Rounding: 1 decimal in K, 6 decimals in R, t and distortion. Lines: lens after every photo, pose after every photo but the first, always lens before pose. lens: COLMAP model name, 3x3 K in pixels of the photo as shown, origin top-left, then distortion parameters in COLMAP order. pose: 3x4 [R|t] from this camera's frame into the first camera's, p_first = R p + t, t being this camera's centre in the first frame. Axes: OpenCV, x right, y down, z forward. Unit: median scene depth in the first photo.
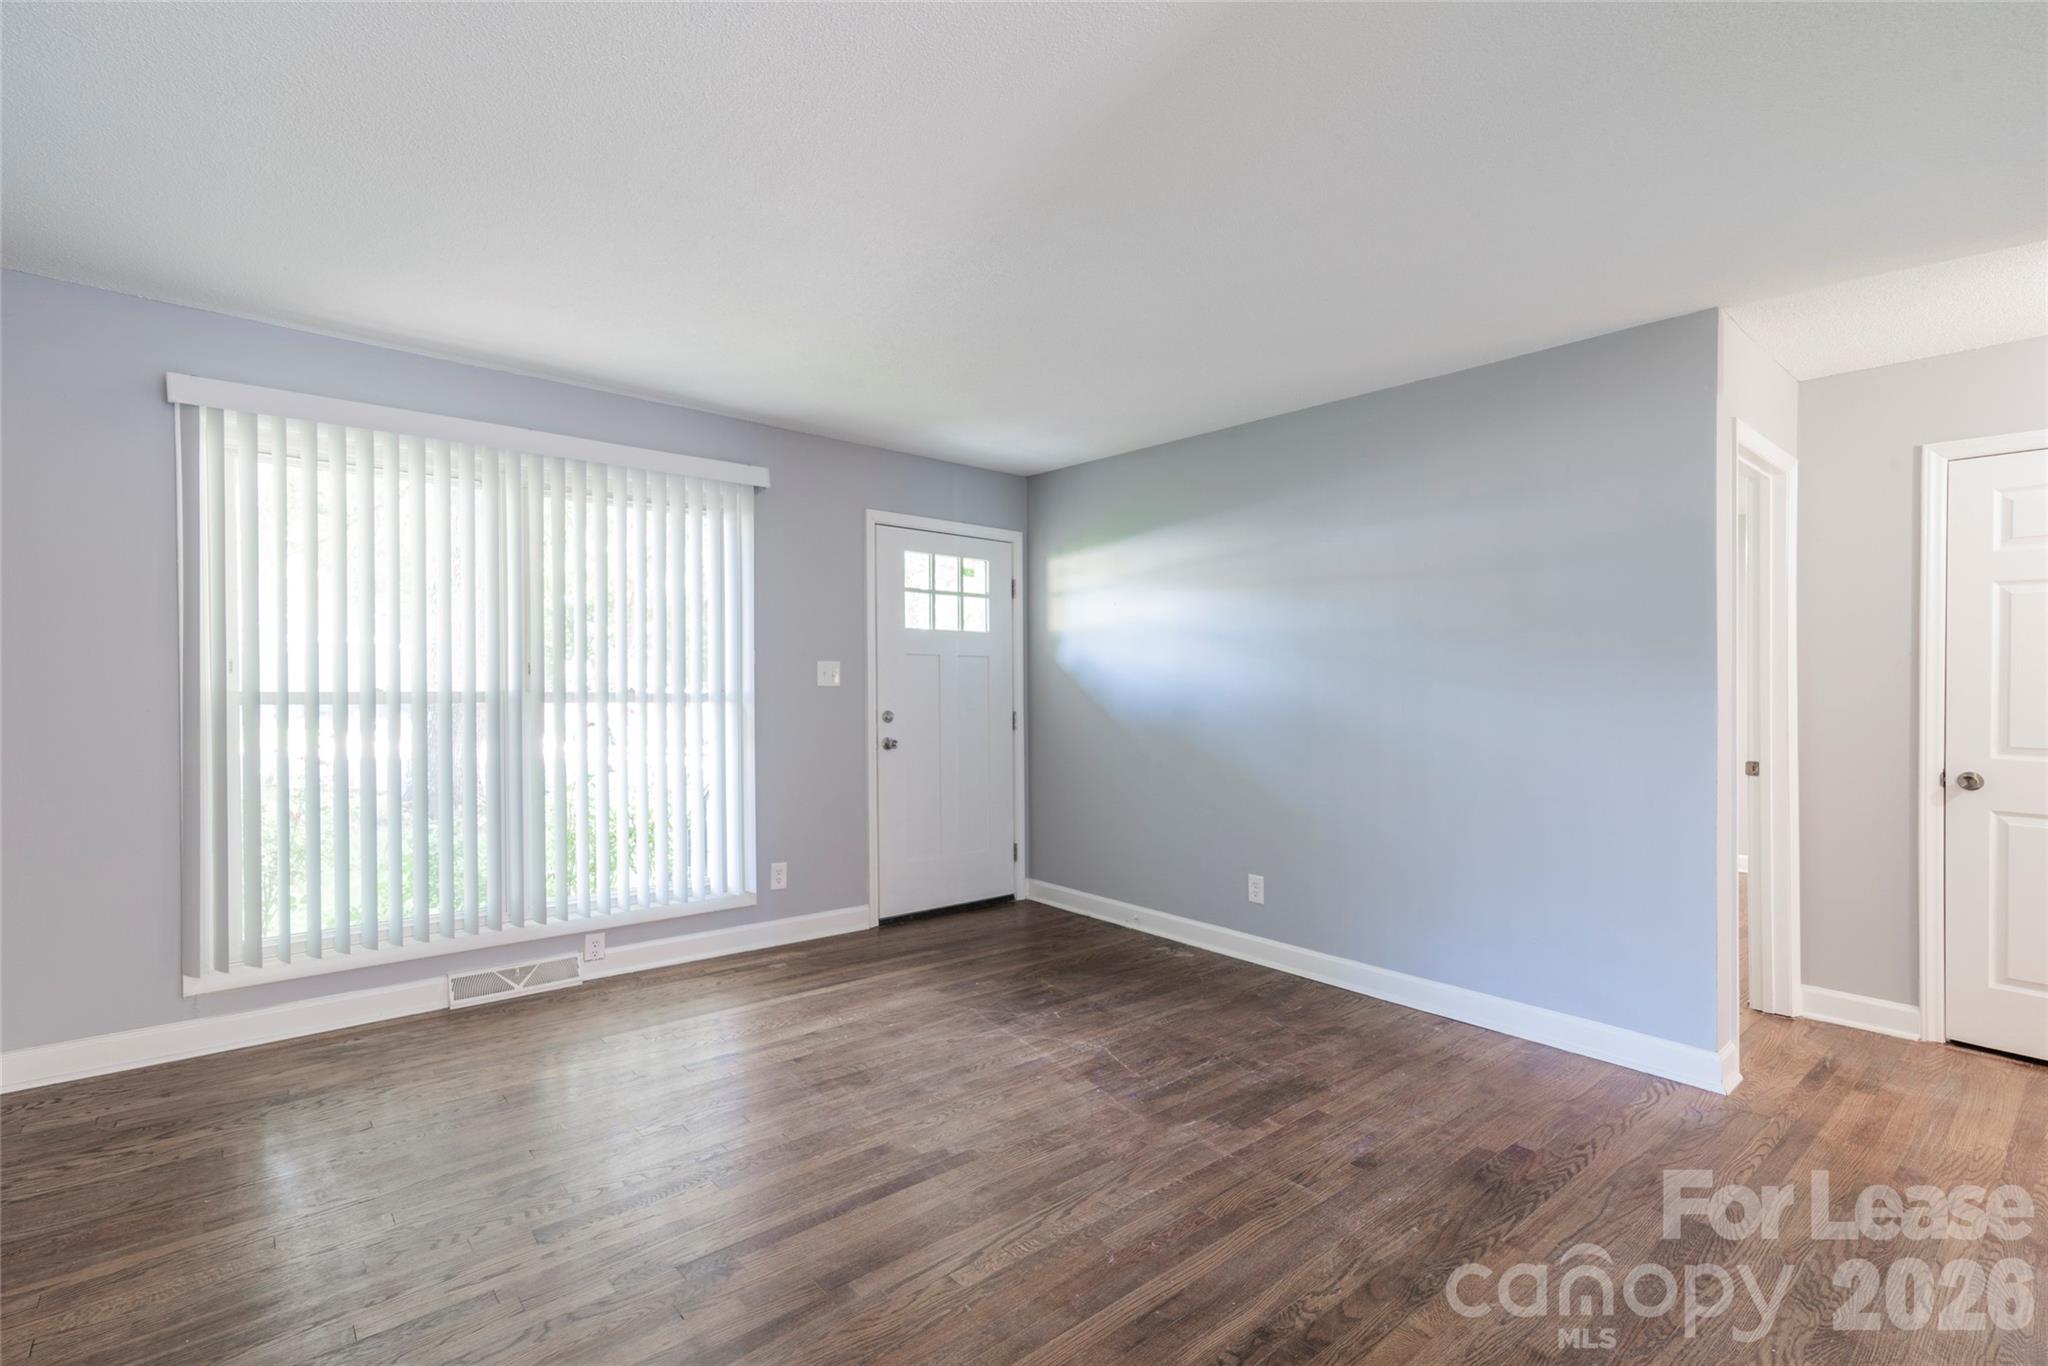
lens RADIAL K [[941.5, 0, 1022.8], [0, 941.5, 698.5], [0, 0, 1]] dist [0.015091, -0.000440]
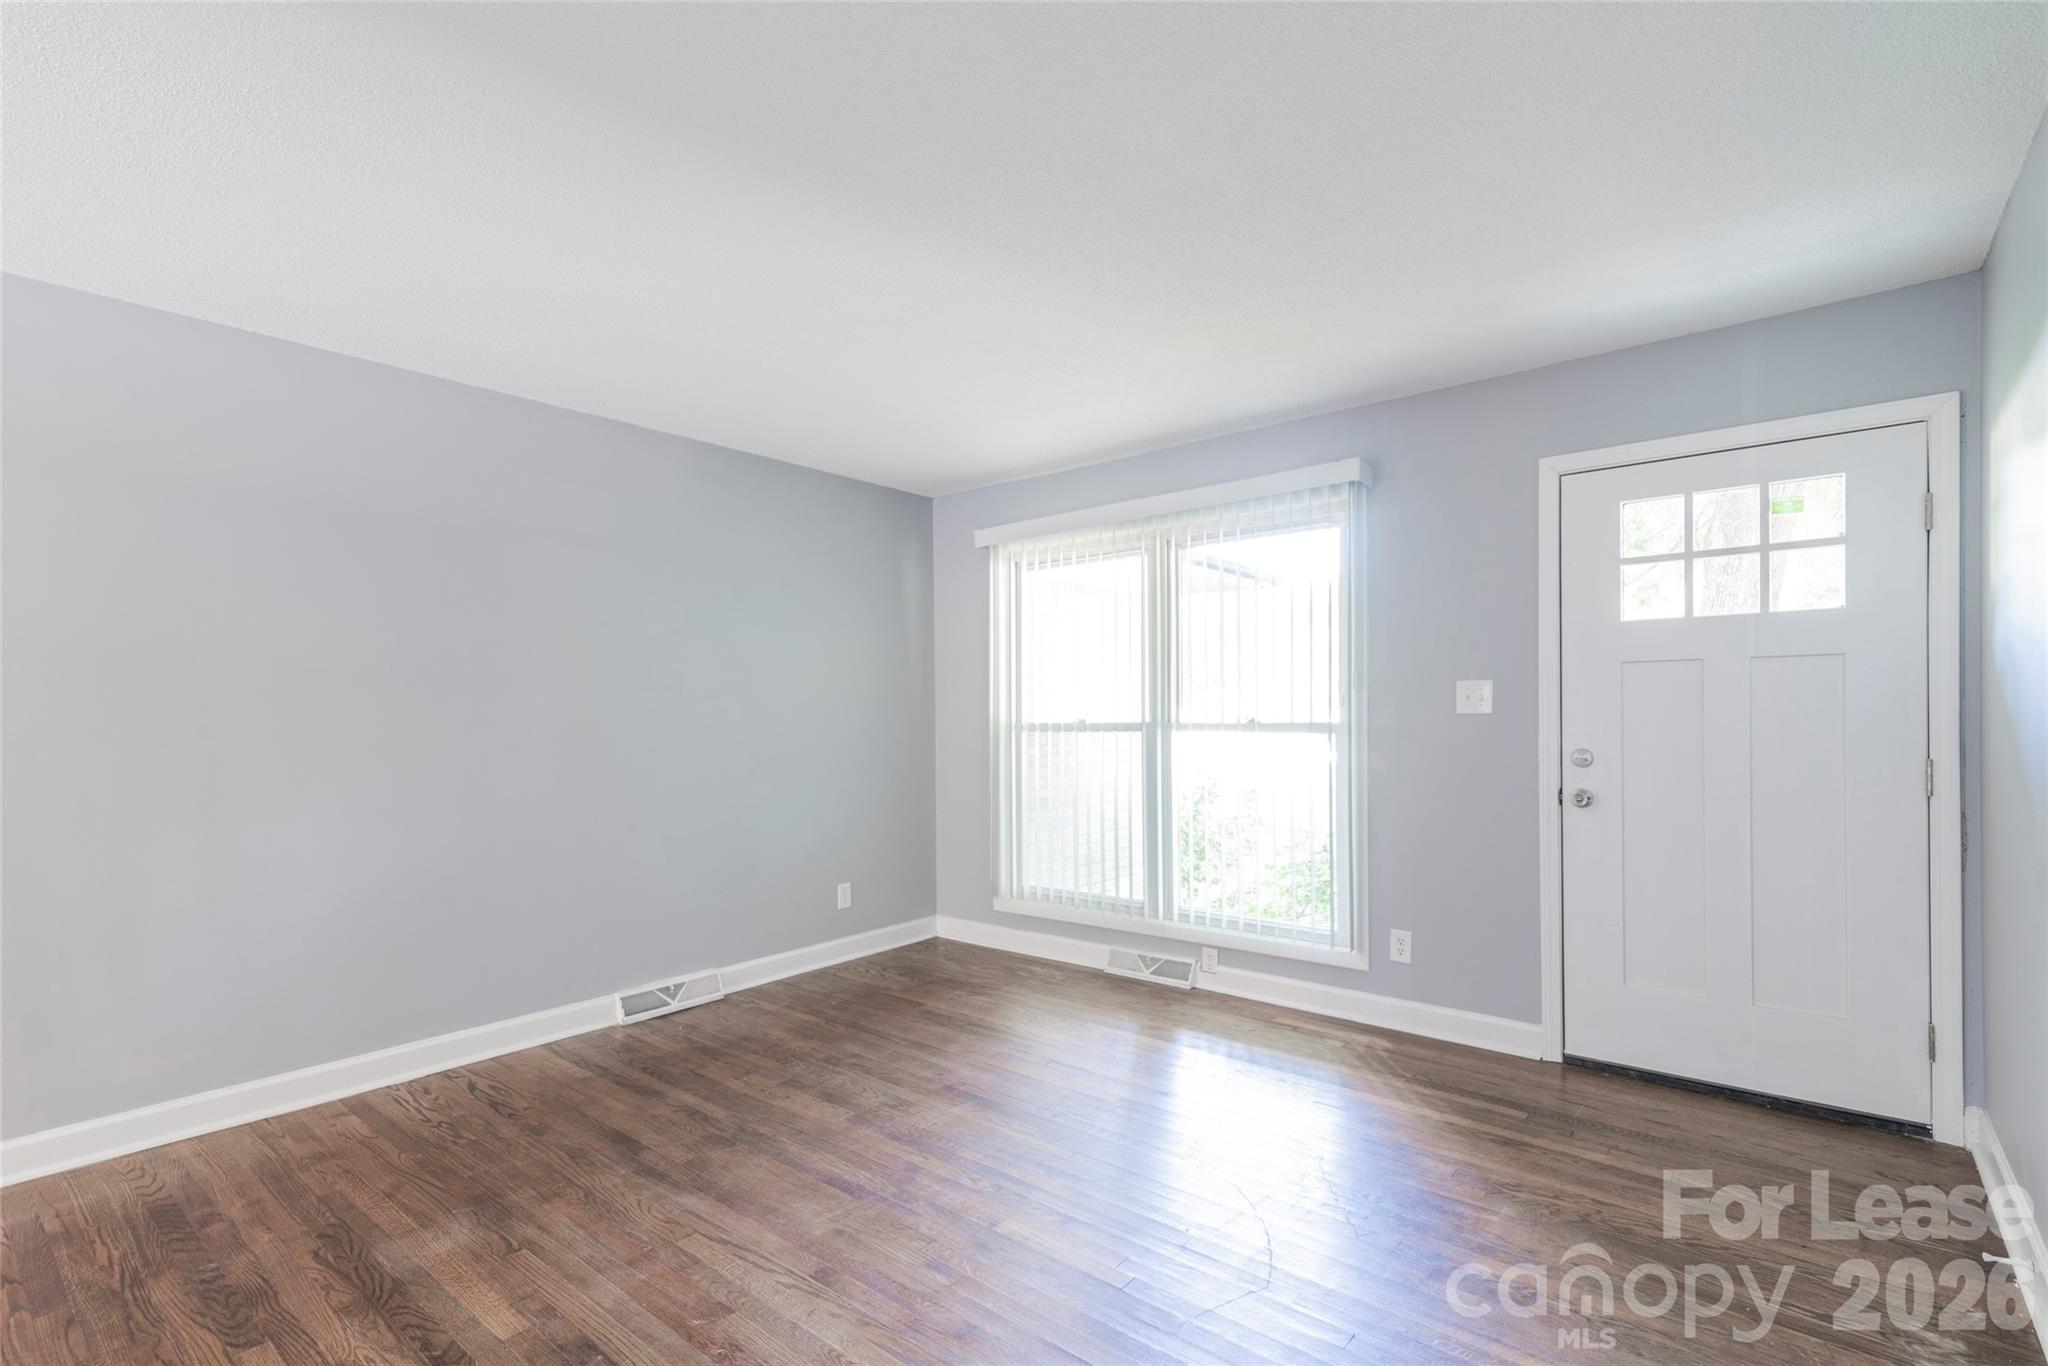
lens RADIAL K [[950.7, 0, 1023.7], [0, 950.7, 736.1], [0, 0, 1]] dist [0.014748, -0.000296]
pose [[0.161929, 0.011178, -0.986739, 0.512730], [-0.005865, 0.999929, 0.010365, -0.001059], [0.986785, 0.004109, 0.161983, 0.550488]]
